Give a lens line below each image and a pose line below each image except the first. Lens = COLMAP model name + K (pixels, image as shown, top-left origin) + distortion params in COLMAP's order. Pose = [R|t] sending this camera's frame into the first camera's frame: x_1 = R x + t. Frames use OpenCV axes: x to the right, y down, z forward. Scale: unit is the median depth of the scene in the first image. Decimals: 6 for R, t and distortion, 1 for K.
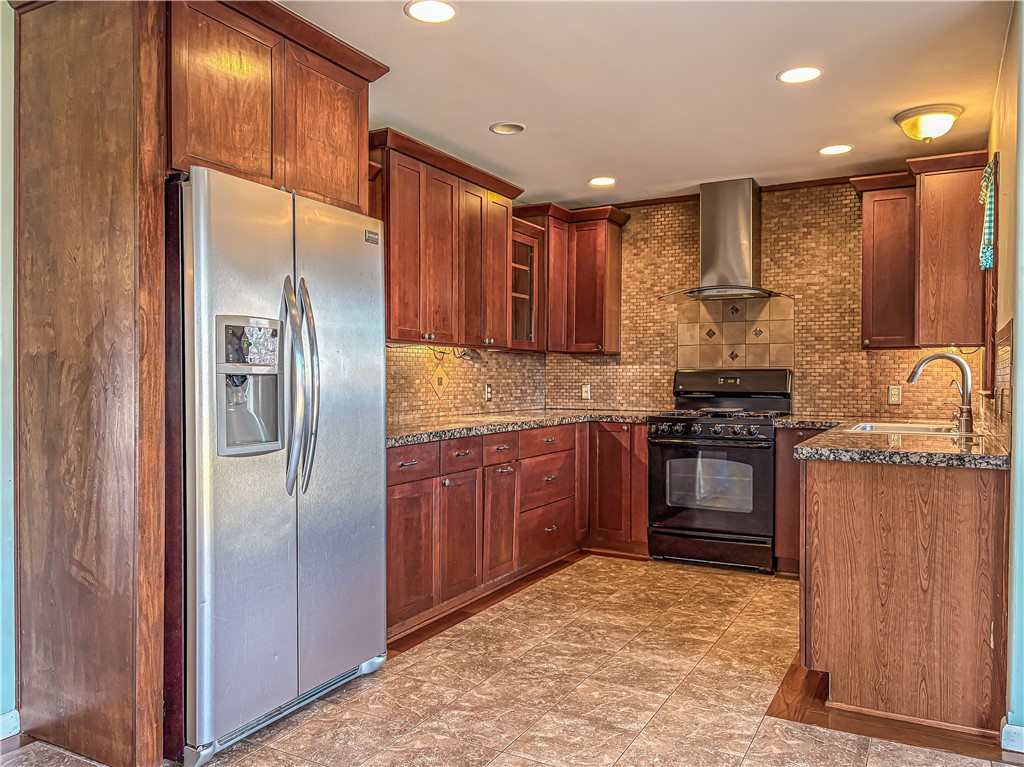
lens RADIAL K [[787.0, 0, 511.3], [0, 787.0, 379.8], [0, 0, 1]] dist [0.038608, -0.019662]
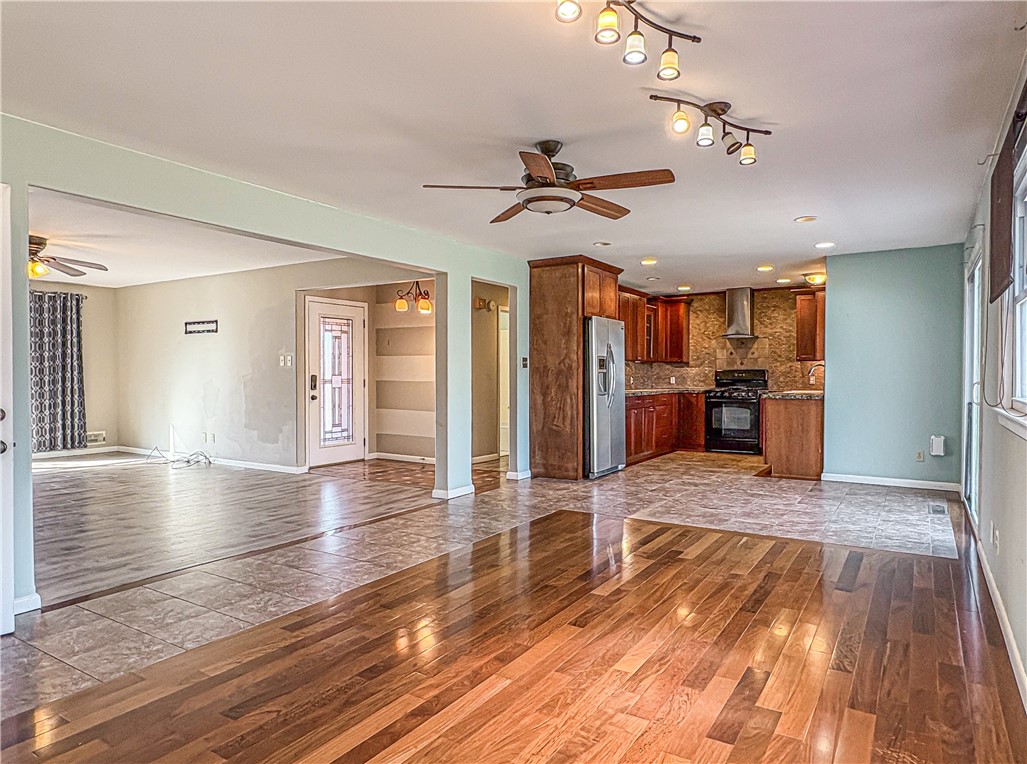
lens RADIAL K [[651.1, 0, 517.2], [0, 651.1, 381.0], [0, 0, 1]] dist [0.006577, 0.002195]
pose [[0.998374, -0.003381, -0.056899, -0.277970], [0.003687, 0.999979, 0.005262, 0.007755], [0.056880, -0.005463, 0.998366, -0.981558]]
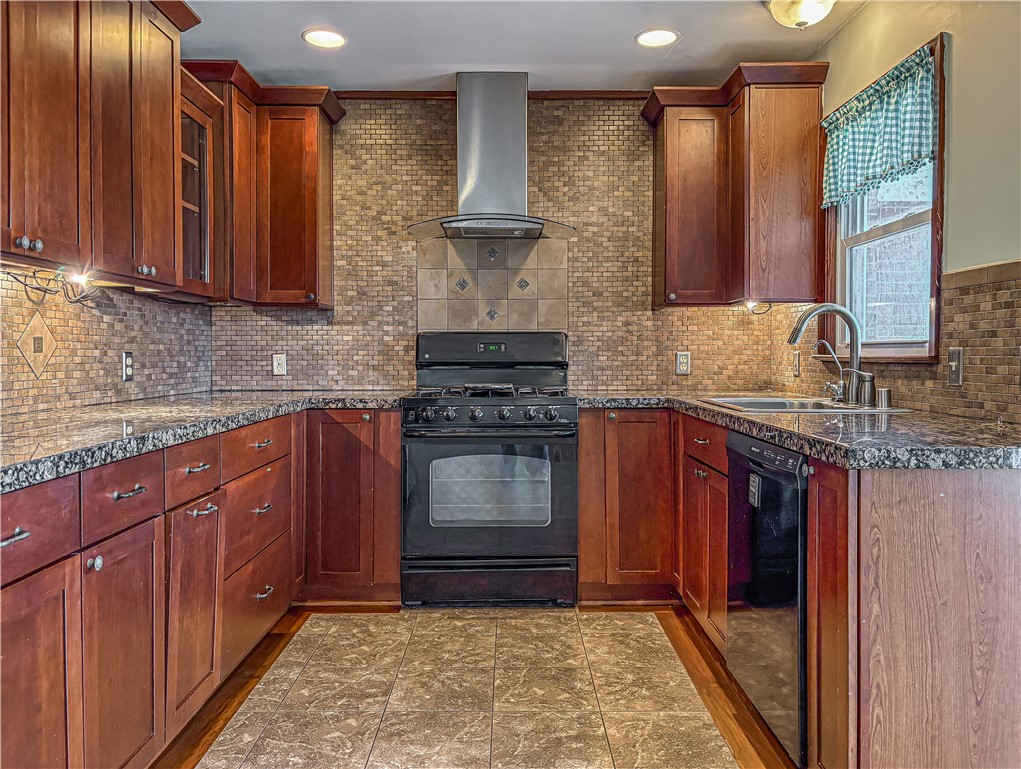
lens RADIAL K [[786.1, 0, 527.9], [0, 786.1, 366.9], [0, 0, 1]] dist [0.029768, -0.035961]
pose [[0.867043, -0.011587, 0.498099, -0.069764], [0.005056, 0.999883, 0.014458, 0.010579], [-0.498208, -0.010018, 0.867000, 0.371116]]
